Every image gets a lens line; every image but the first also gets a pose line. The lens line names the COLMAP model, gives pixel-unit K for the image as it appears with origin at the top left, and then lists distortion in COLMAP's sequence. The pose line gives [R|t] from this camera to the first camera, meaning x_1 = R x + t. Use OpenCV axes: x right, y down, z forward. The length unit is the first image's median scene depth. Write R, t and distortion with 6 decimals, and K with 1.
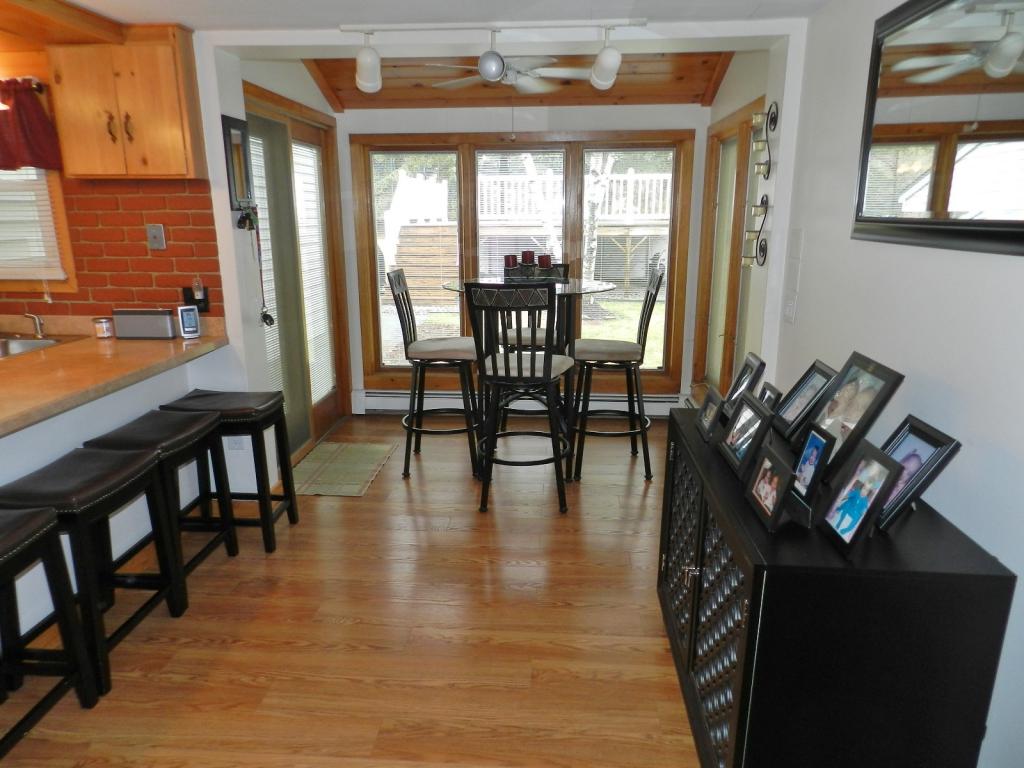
lens RADIAL K [[705.9, 0, 515.4], [0, 705.9, 388.5], [0, 0, 1]] dist [0.019881, -0.002681]
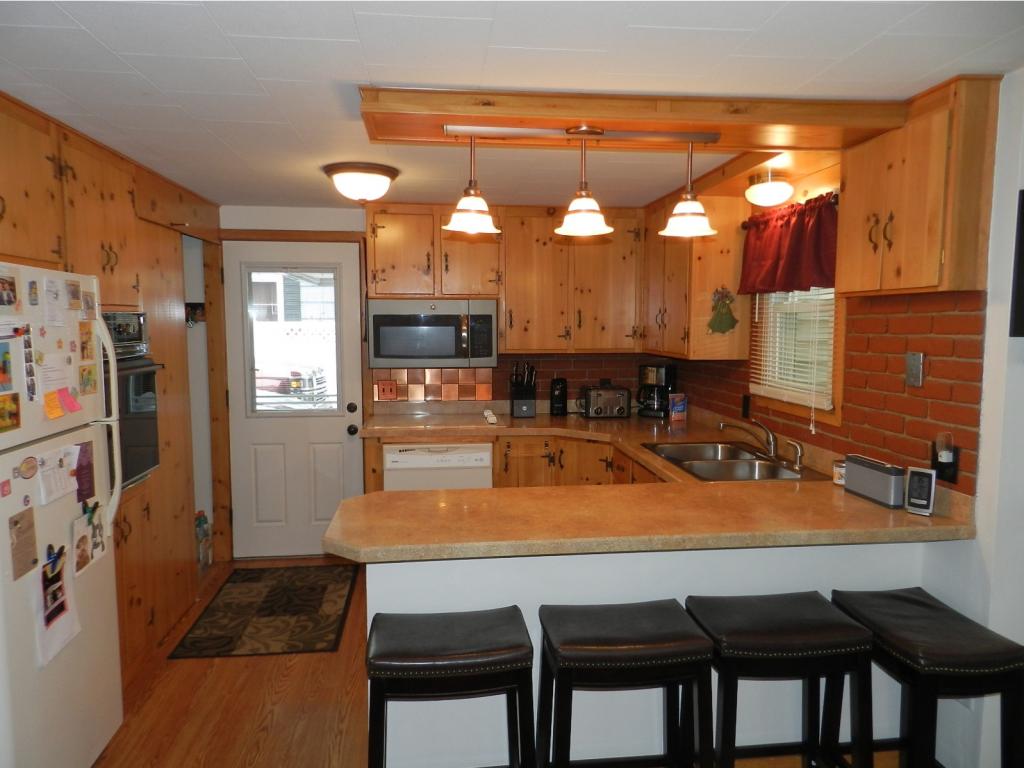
lens RADIAL K [[697.2, 0, 511.2], [0, 697.2, 387.4], [0, 0, 1]] dist [0.017776, -0.002729]
pose [[0.178737, 0.093802, -0.979415, 0.132318], [-0.242584, 0.968916, 0.048527, -0.128614], [0.953523, 0.228917, 0.195936, 0.460173]]
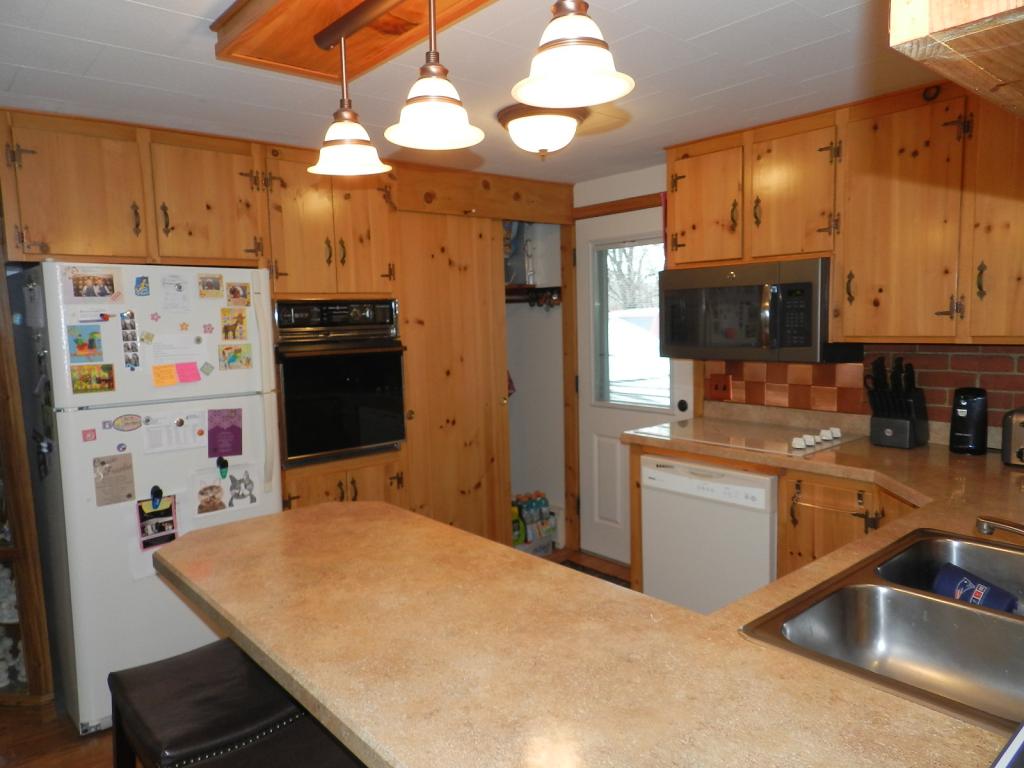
lens RADIAL K [[697.2, 0, 511.2], [0, 697.2, 387.4], [0, 0, 1]] dist [0.017776, -0.002729]
pose [[-0.713143, 0.090064, -0.695209, -0.290287], [-0.147160, 0.950382, 0.274078, -0.243309], [0.685399, 0.297764, -0.664504, 0.990636]]
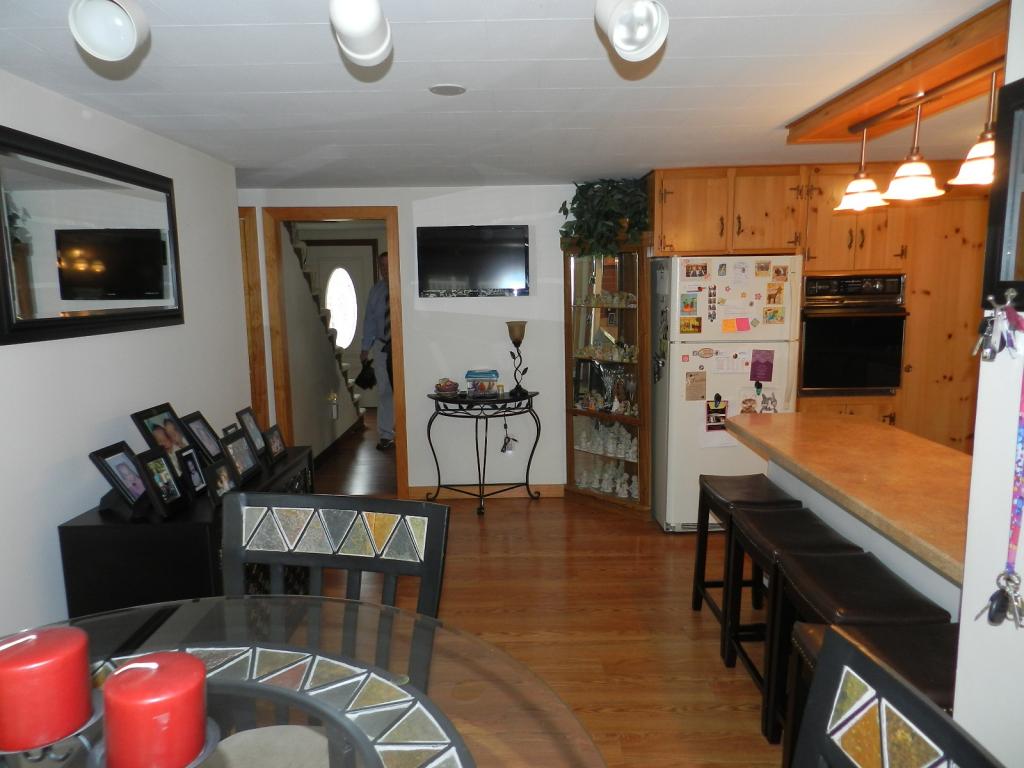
lens RADIAL K [[705.9, 0, 515.4], [0, 705.9, 388.5], [0, 0, 1]] dist [0.019881, -0.002681]
pose [[-0.997434, 0.026673, -0.066442, -0.088705], [-0.001010, 0.922677, 0.385571, -0.369179], [0.071589, 0.384649, -0.920283, 1.384596]]
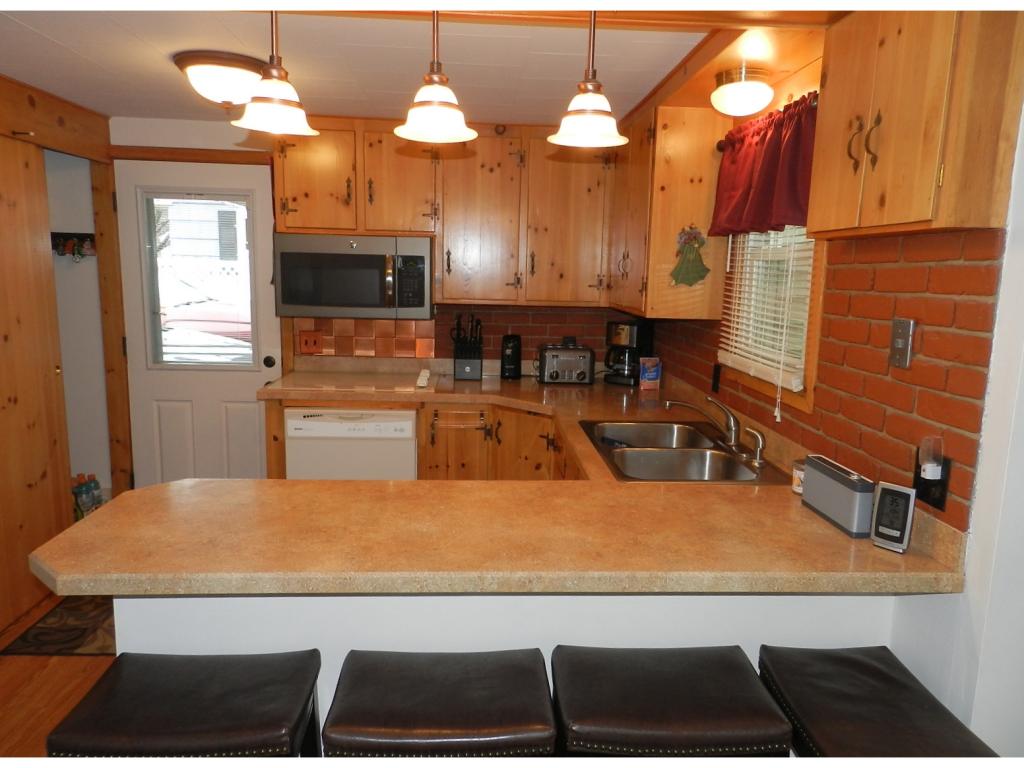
lens RADIAL K [[717.7, 0, 512.7], [0, 717.7, 387.1], [0, 0, 1]] dist [0.013039, -0.000117]
pose [[0.122387, 0.166435, -0.978428, -0.020399], [-0.268665, 0.954587, 0.128773, -0.173247], [0.955427, 0.247109, 0.161544, 0.647451]]
